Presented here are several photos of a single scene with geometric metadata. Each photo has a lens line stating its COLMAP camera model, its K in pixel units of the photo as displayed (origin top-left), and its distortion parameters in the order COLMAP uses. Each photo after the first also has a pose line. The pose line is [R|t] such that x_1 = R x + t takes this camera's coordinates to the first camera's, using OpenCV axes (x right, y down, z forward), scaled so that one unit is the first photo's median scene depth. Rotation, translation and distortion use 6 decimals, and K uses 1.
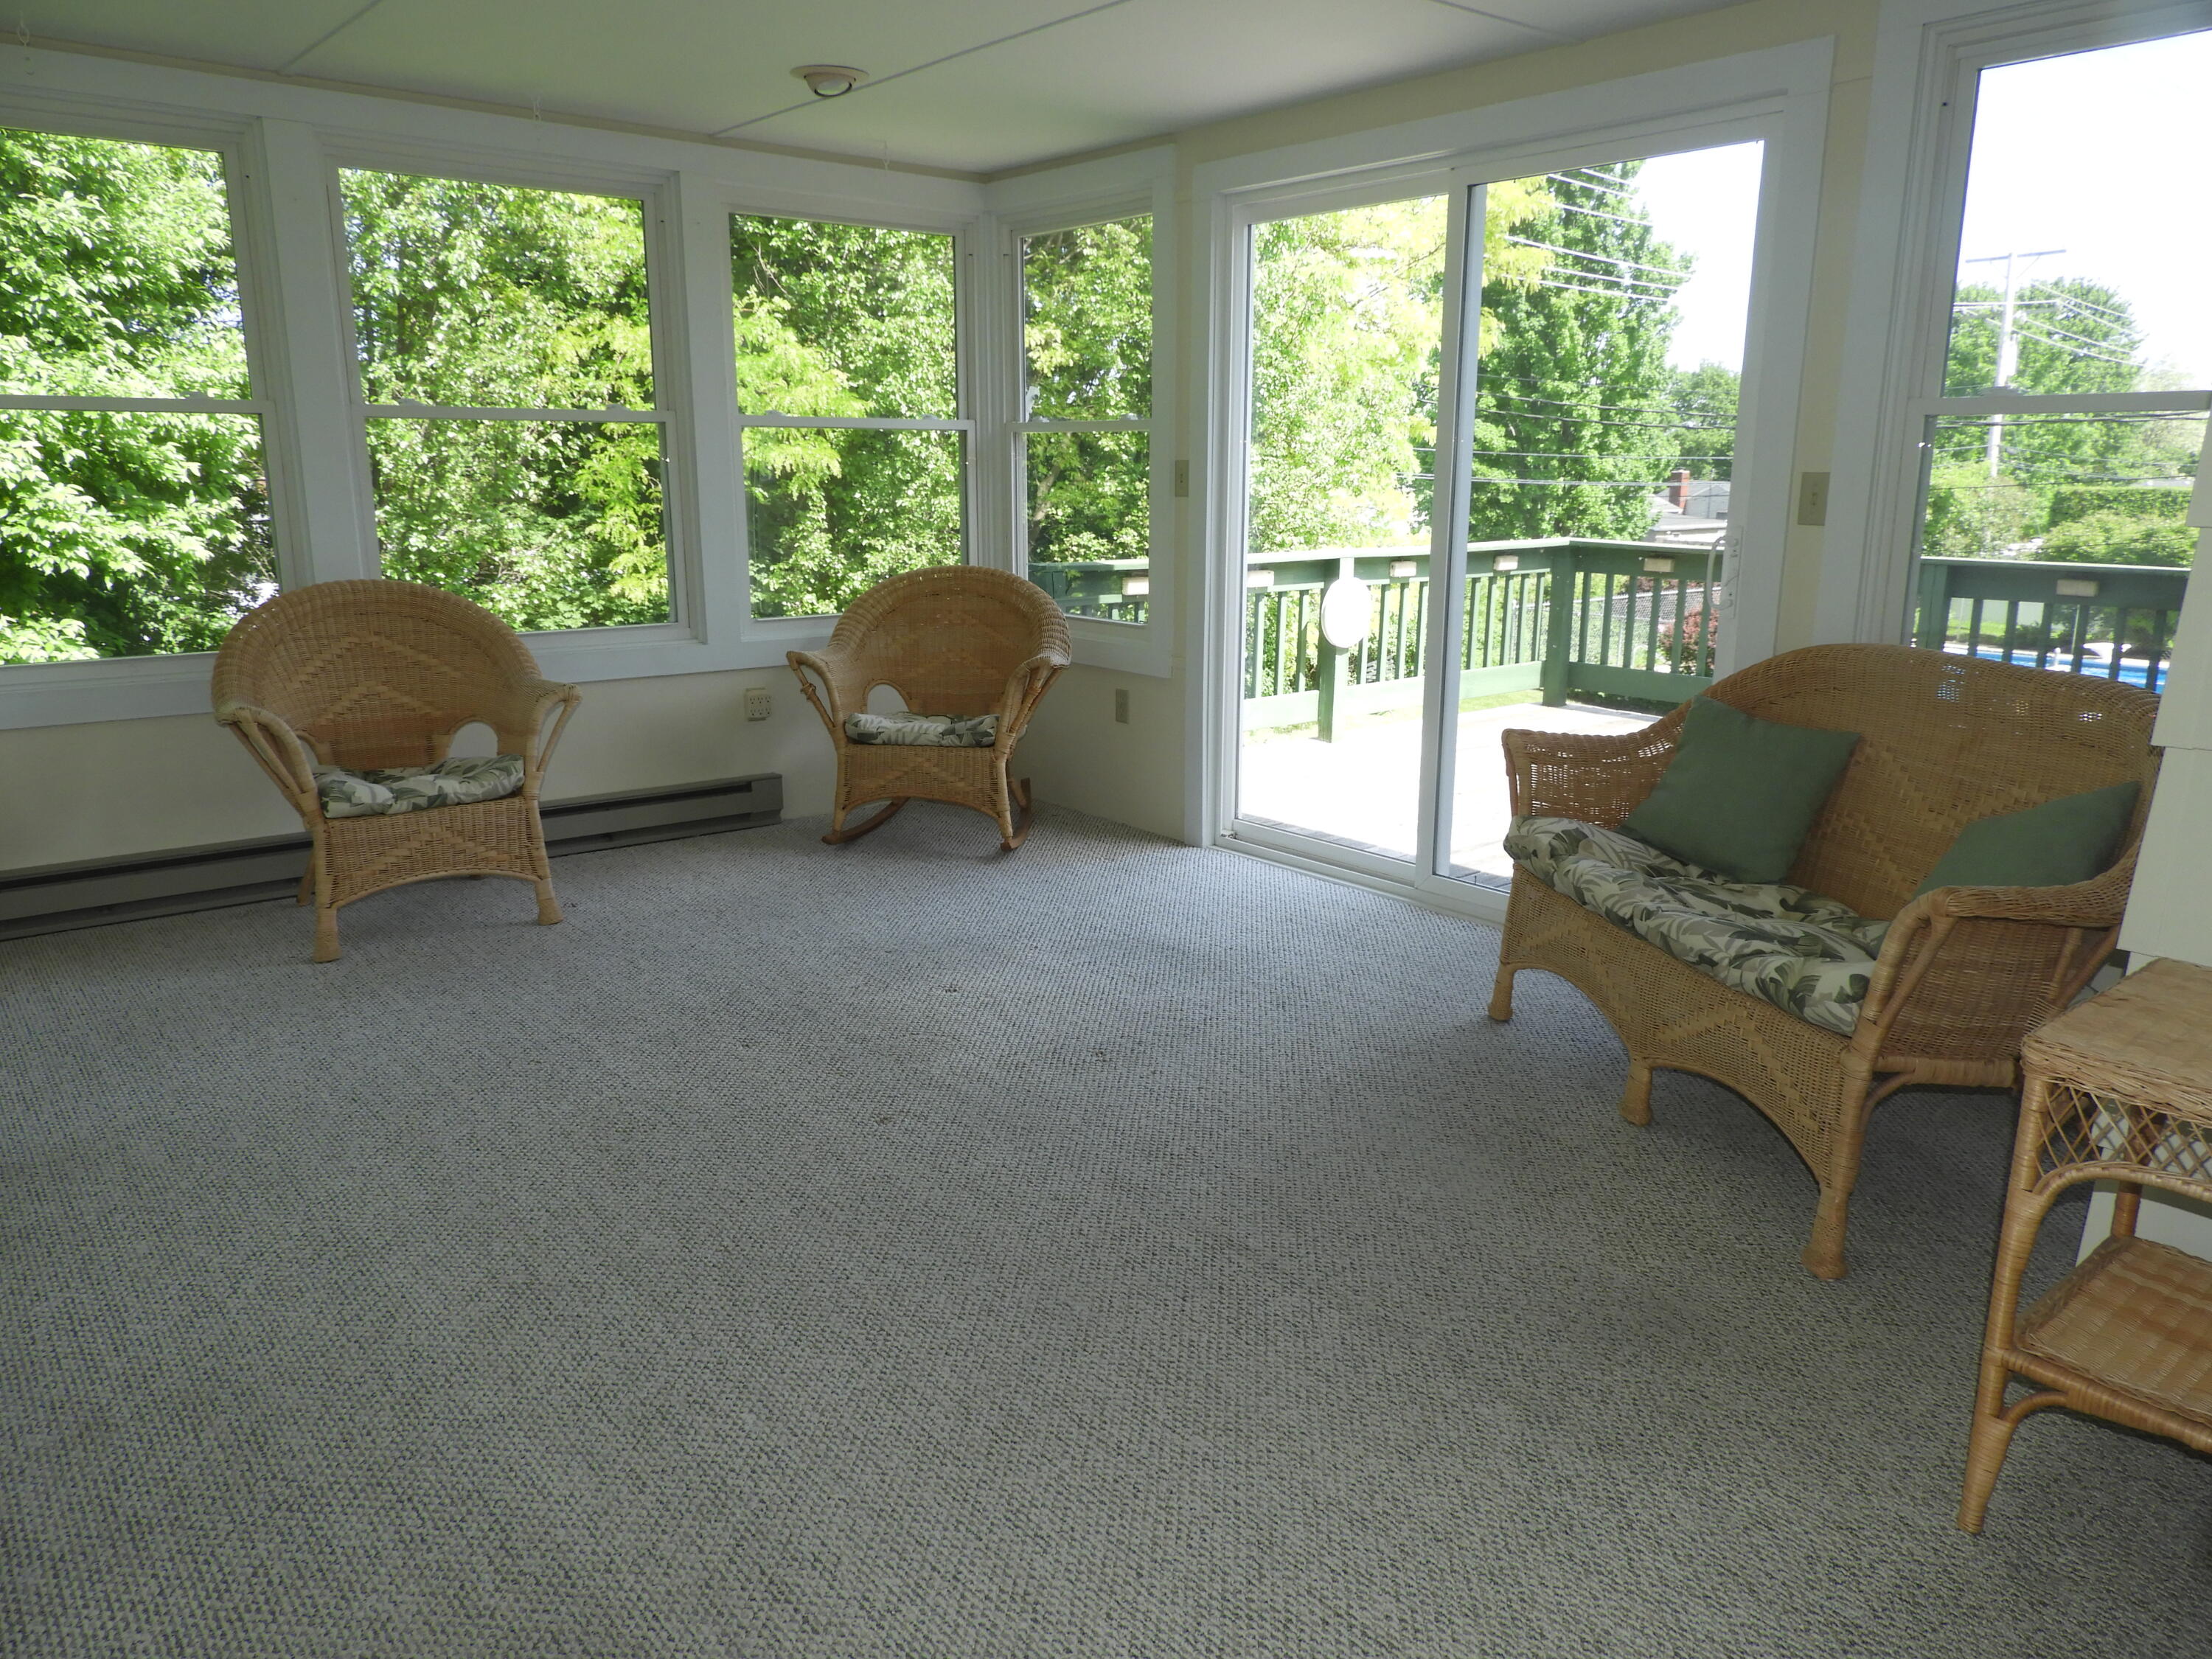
lens RADIAL K [[1567.7, 0, 1106.0], [0, 1567.7, 829.5], [0, 0, 1]] dist [0.019251, -0.005953]
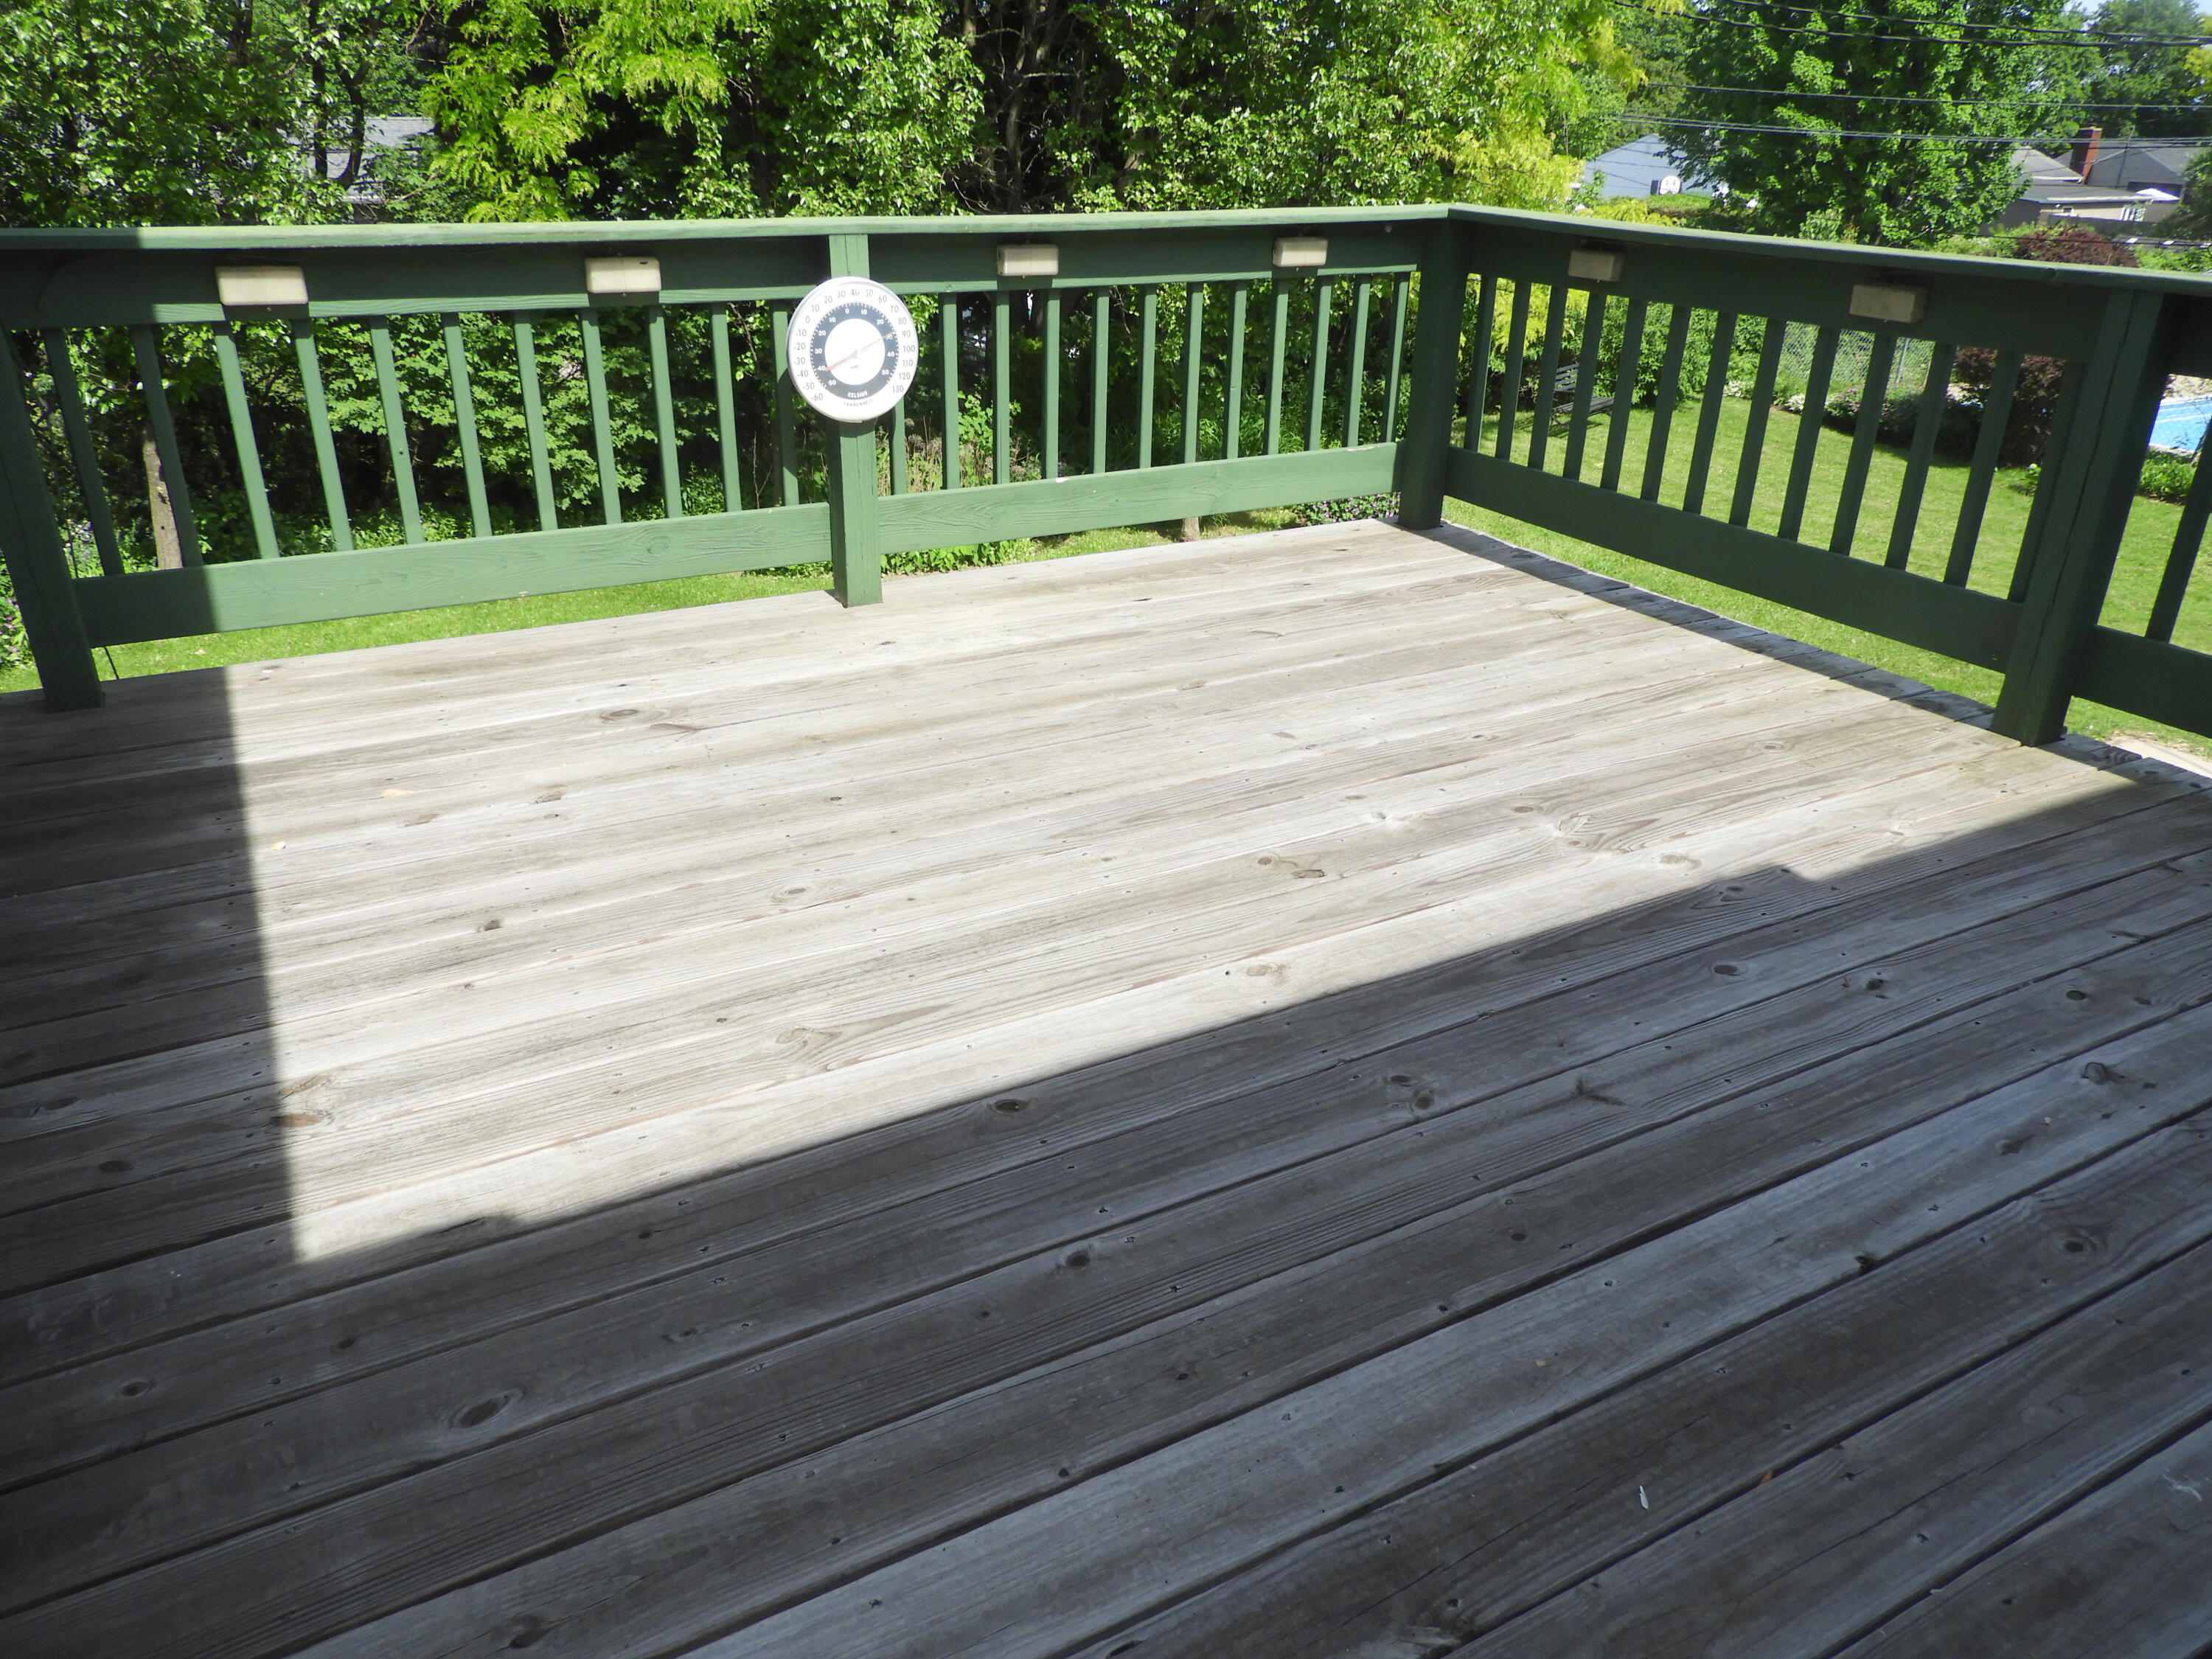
lens RADIAL K [[1567.1, 0, 1106.0], [0, 1567.1, 829.5], [0, 0, 1]] dist [0.016345, -0.016084]
pose [[0.982707, 0.086319, -0.163818, 0.054294], [-0.052199, 0.977956, 0.202180, -0.015747], [0.177659, -0.190133, 0.965550, 0.084108]]
